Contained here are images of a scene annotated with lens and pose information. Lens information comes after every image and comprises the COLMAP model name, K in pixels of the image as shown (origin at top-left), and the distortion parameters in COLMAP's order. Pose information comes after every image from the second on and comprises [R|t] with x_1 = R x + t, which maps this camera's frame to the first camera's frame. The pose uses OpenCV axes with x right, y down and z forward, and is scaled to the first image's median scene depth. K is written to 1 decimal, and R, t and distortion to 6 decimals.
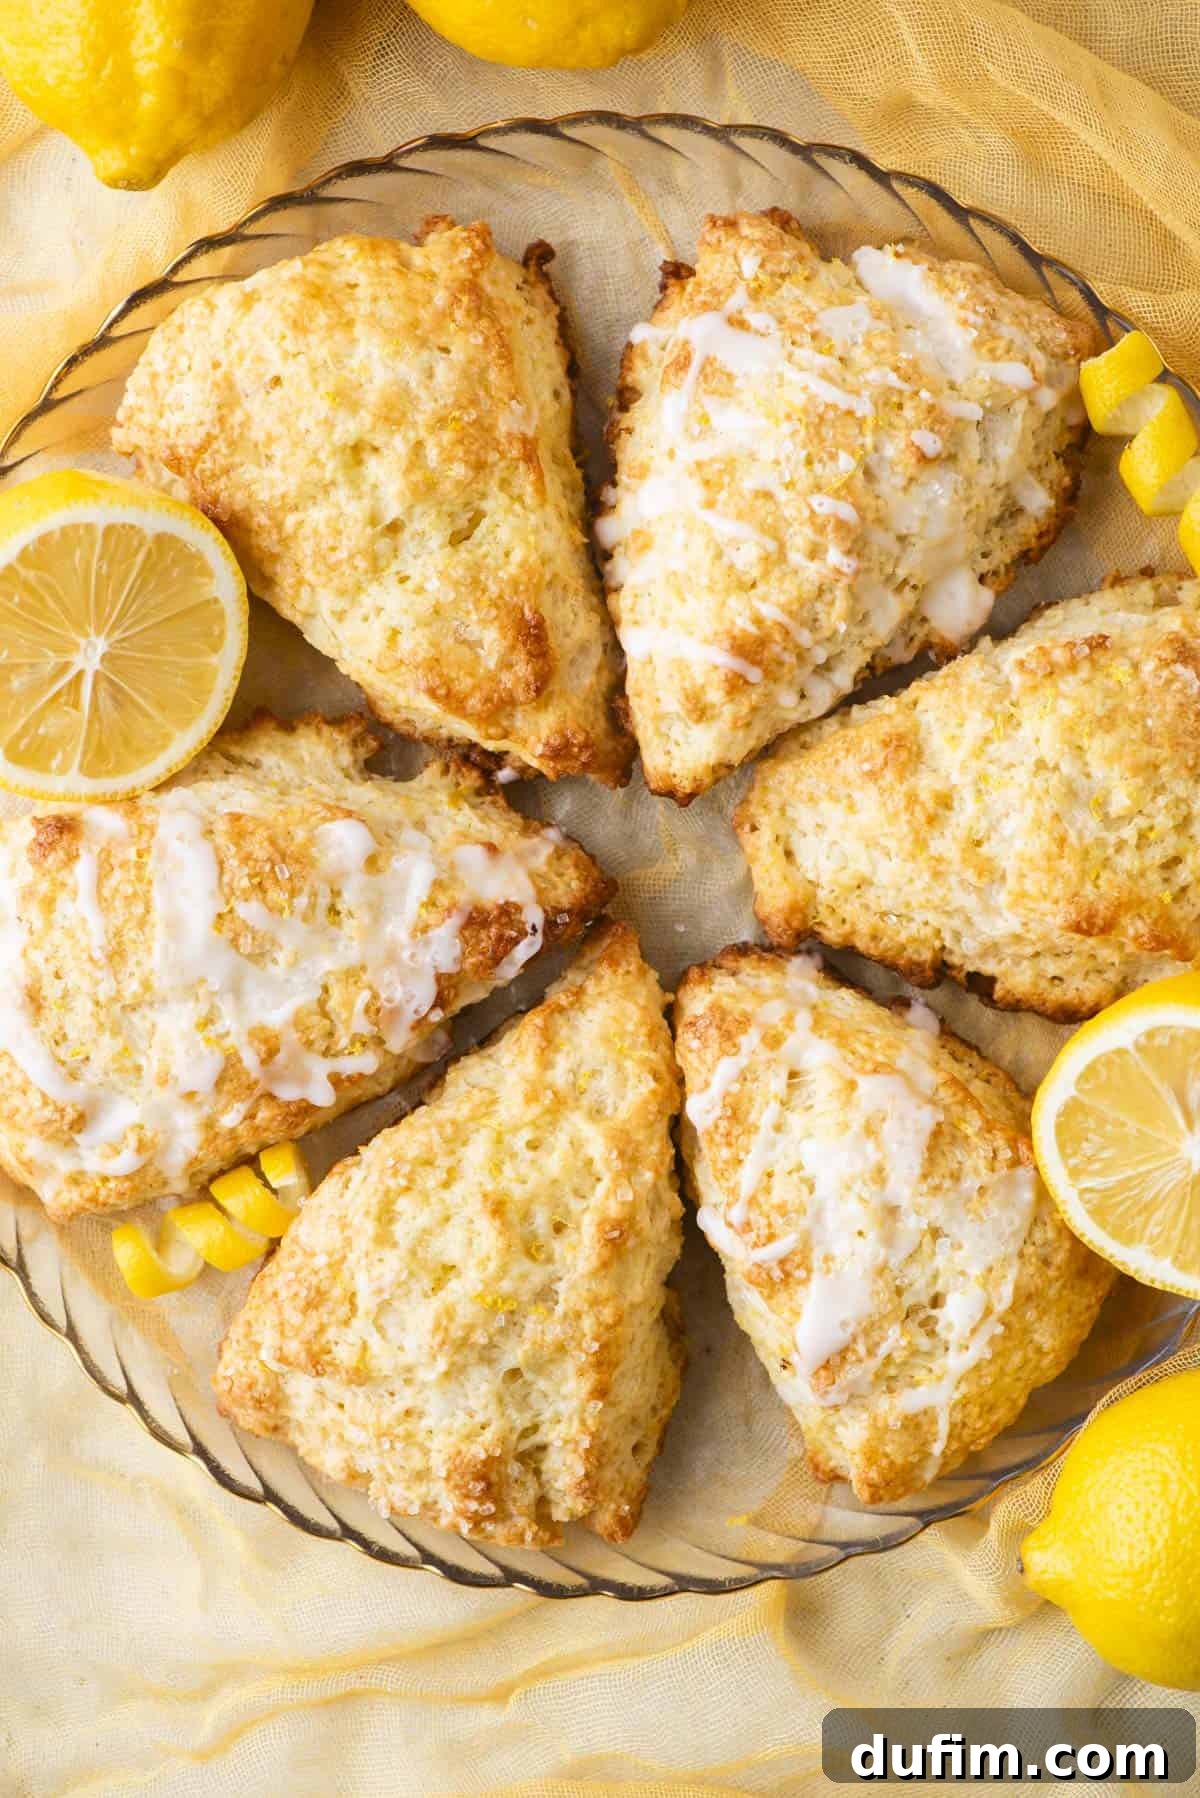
lens RADIAL K [[7953.4, 0, 600.0], [0, 7953.4, 899.0], [0, 0, 1]] dist [-0.103501, -6.621836]
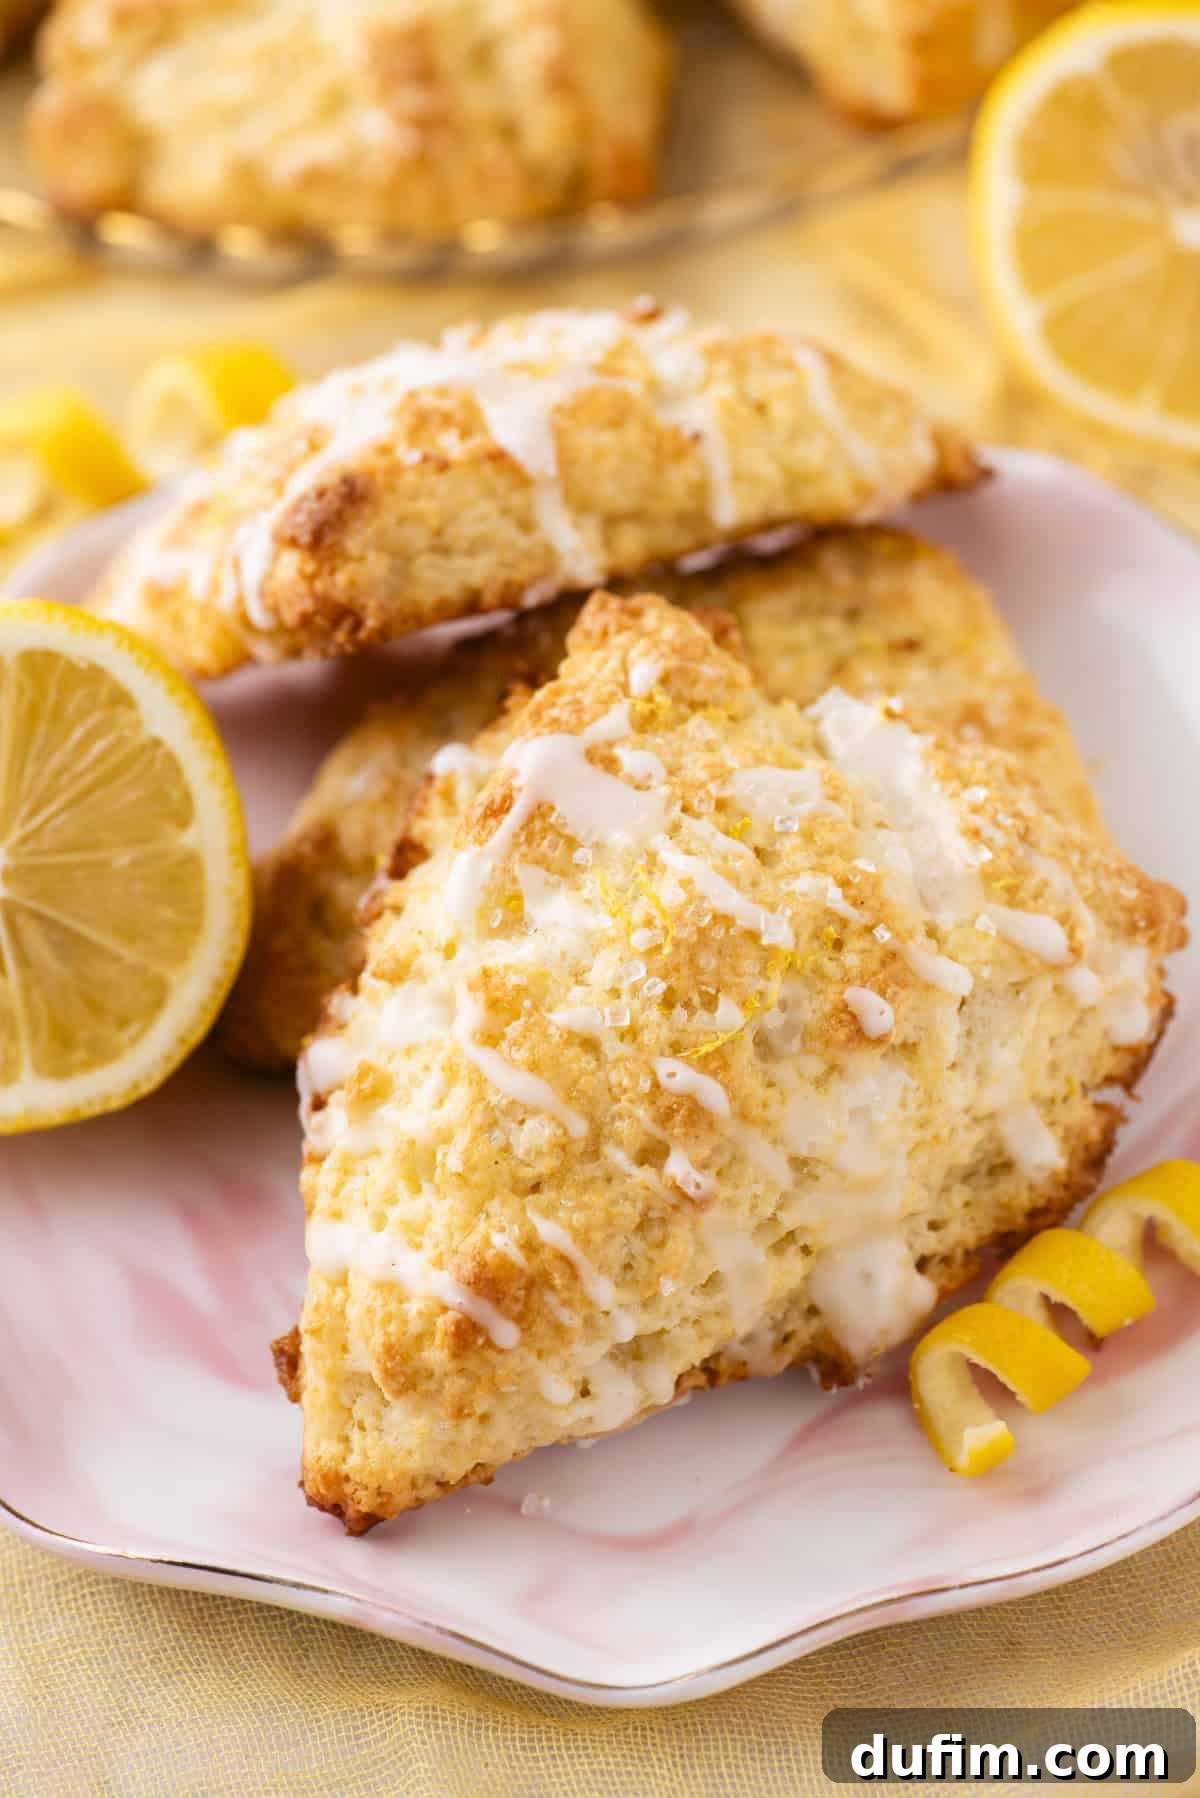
lens RADIAL K [[7953.4, 0, 600.0], [0, 7953.4, 899.0], [0, 0, 1]] dist [-0.103501, -6.621836]
pose [[0.979693, 0.195711, -0.043566, 0.045392], [-0.199674, 0.972060, -0.123407, 0.011951], [0.018196, 0.129600, 0.991399, 0.404946]]
